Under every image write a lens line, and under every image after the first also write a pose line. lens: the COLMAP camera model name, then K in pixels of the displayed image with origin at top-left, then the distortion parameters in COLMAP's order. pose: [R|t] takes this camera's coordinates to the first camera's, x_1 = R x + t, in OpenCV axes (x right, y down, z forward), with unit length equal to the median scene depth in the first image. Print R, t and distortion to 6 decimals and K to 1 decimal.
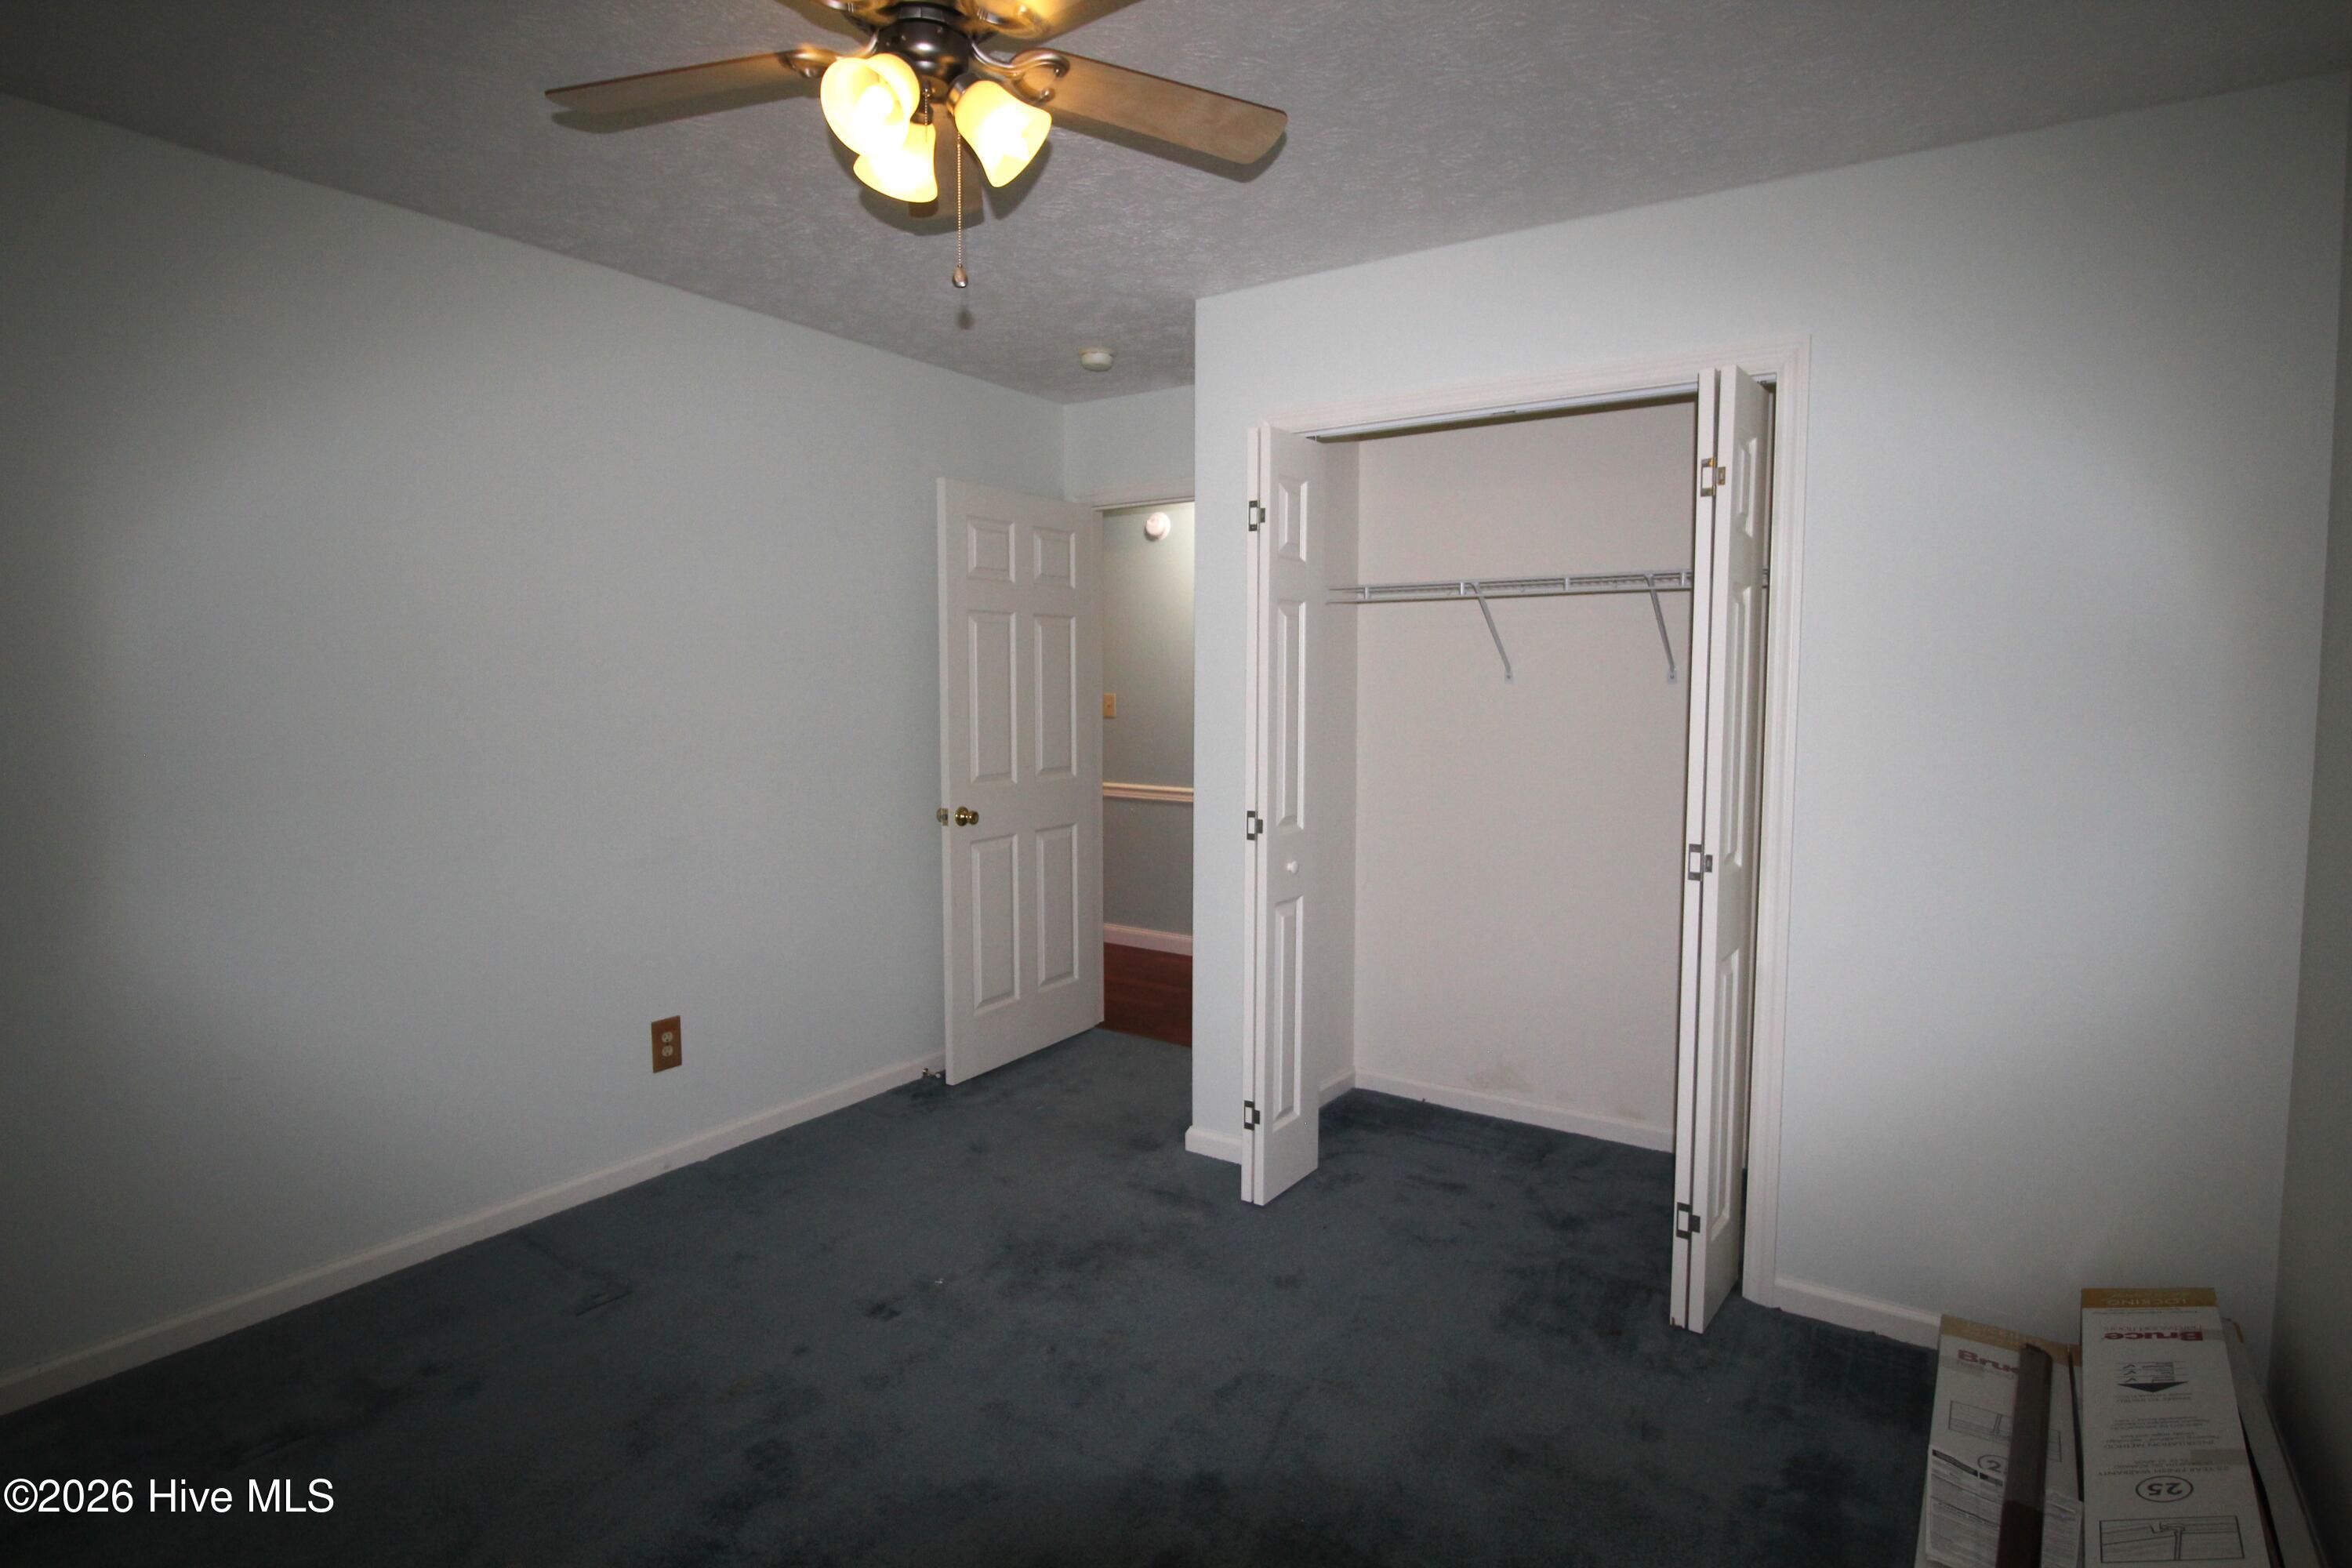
lens RADIAL K [[1243.1, 0, 1175.4], [0, 1243.1, 786.4], [0, 0, 1]] dist [-0.013783, -0.000394]
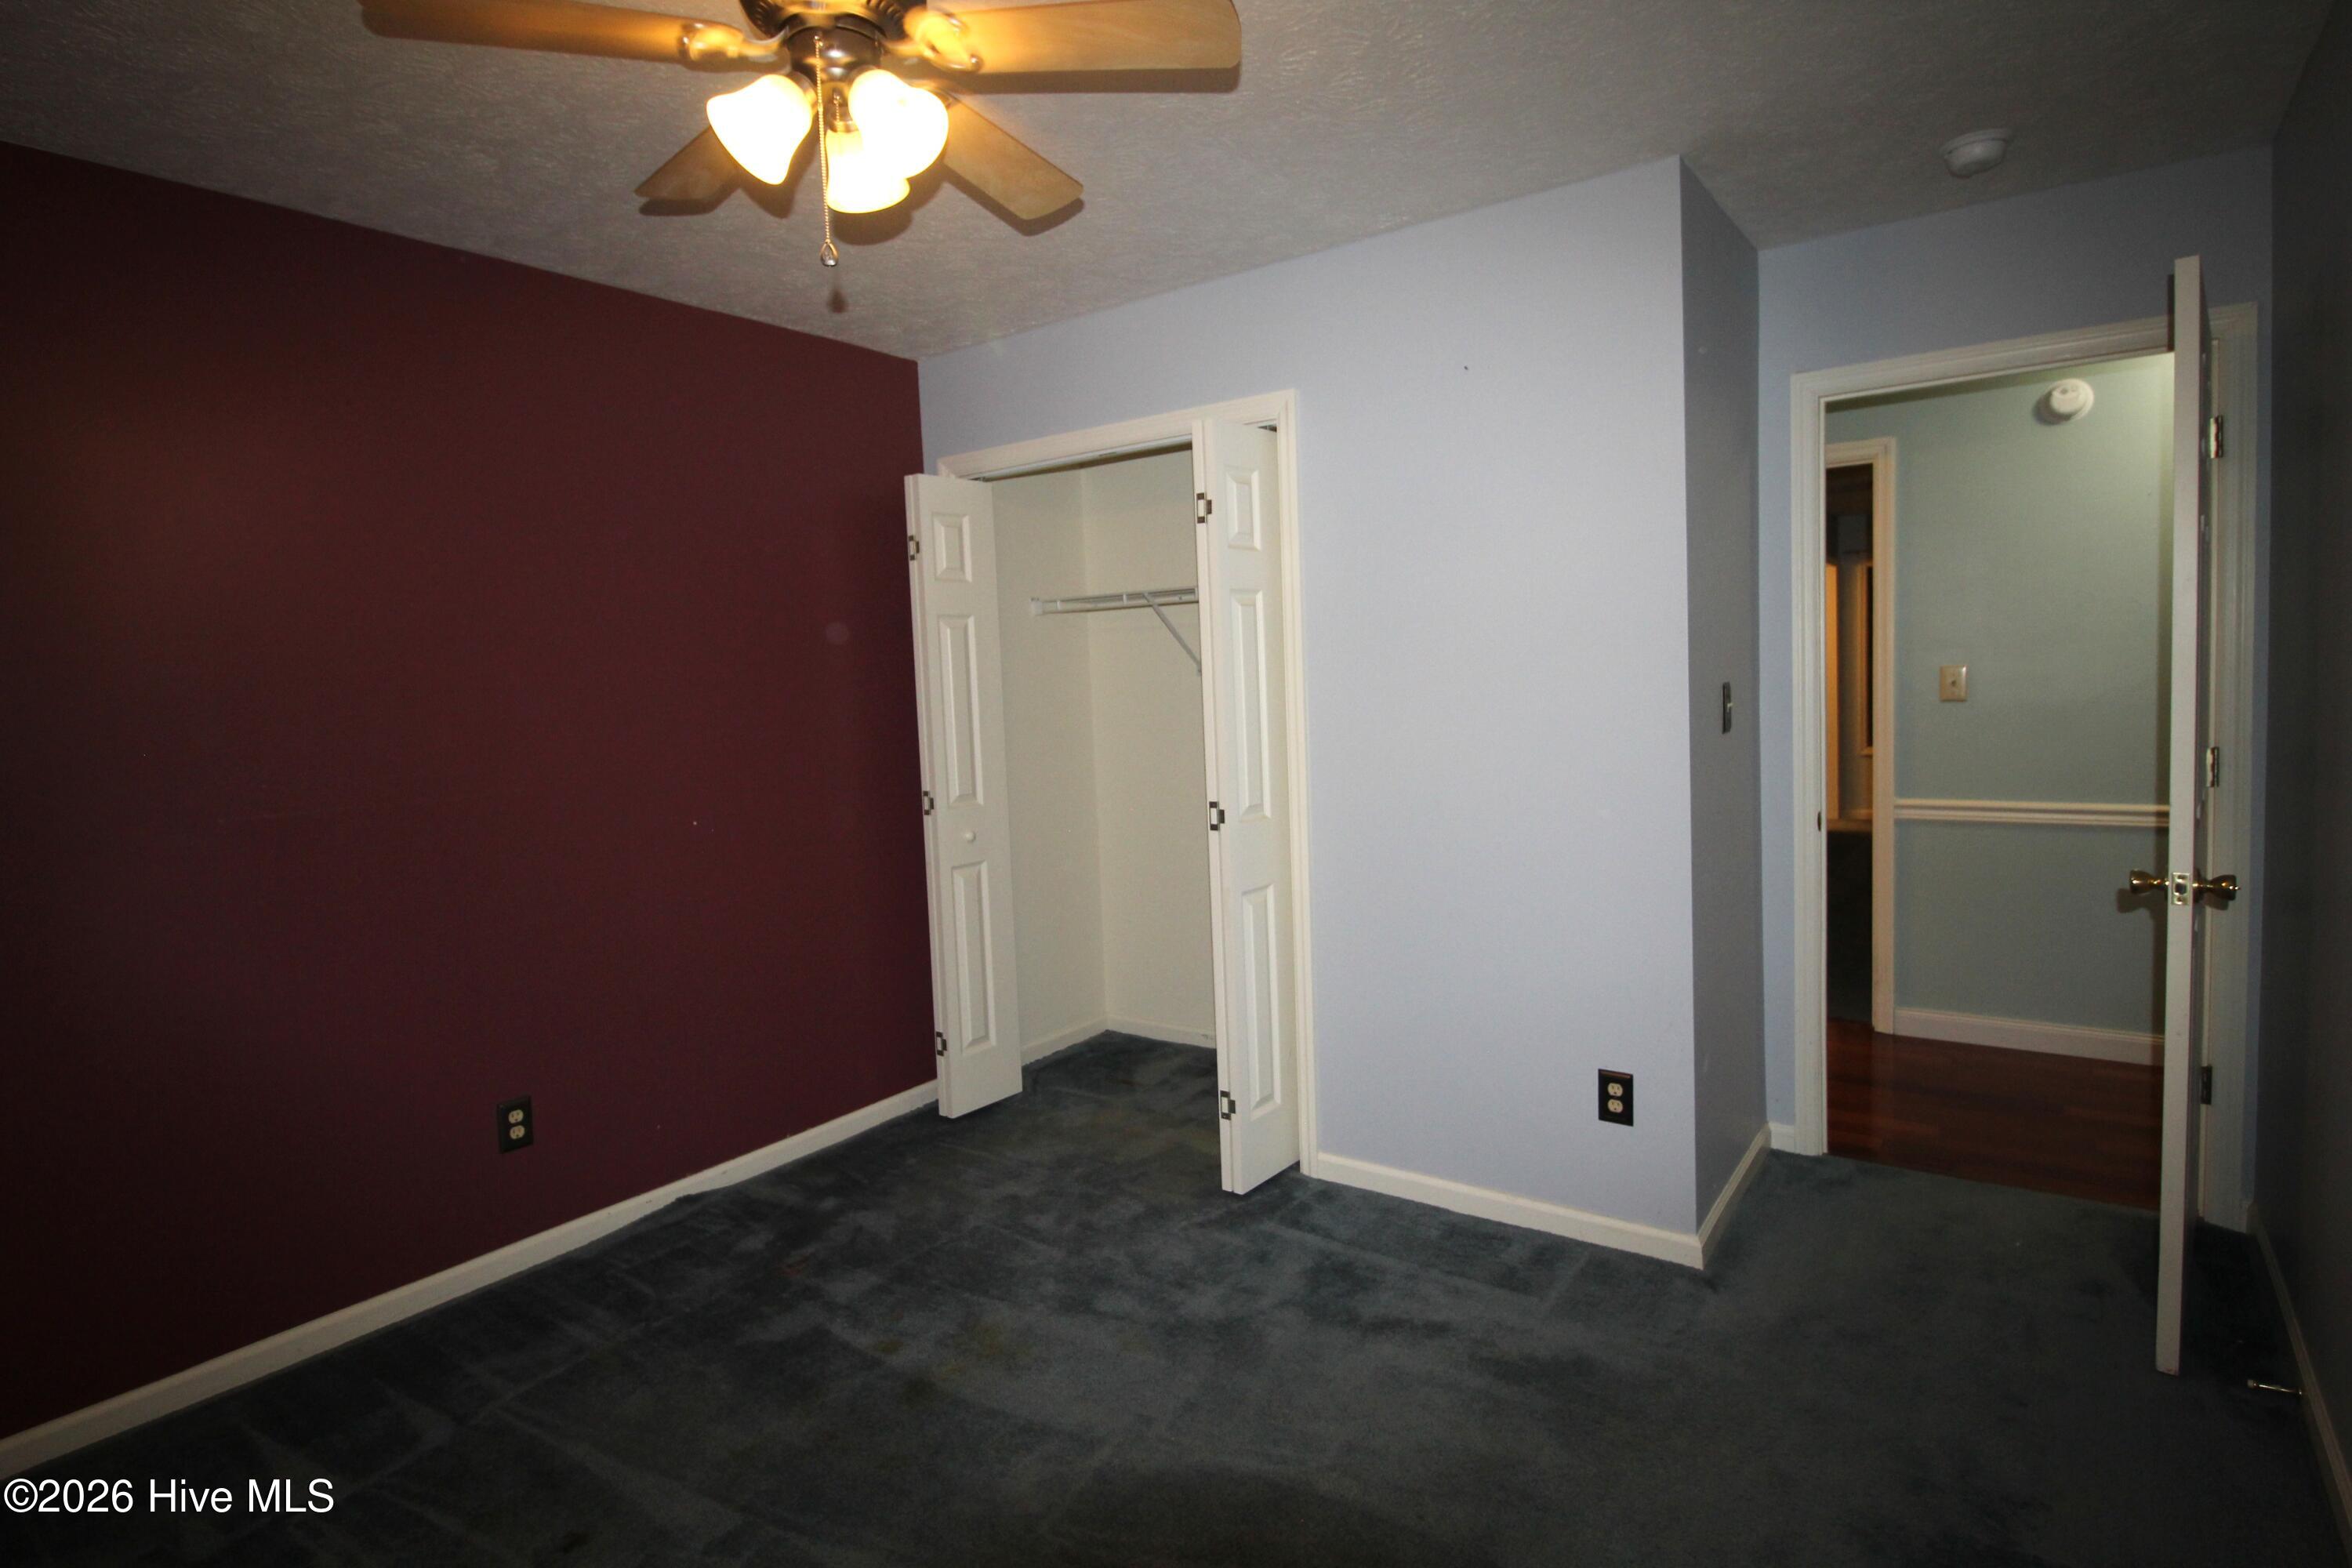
lens RADIAL K [[1243.1, 0, 1176.2], [0, 1243.1, 779.2], [0, 0, 1]] dist [-0.013783, -0.000394]
pose [[0.998832, -0.039717, 0.027506, 0.200580], [0.039721, 0.999211, 0.000401, 0.011309], [-0.027500, 0.000693, 0.999622, -0.150025]]
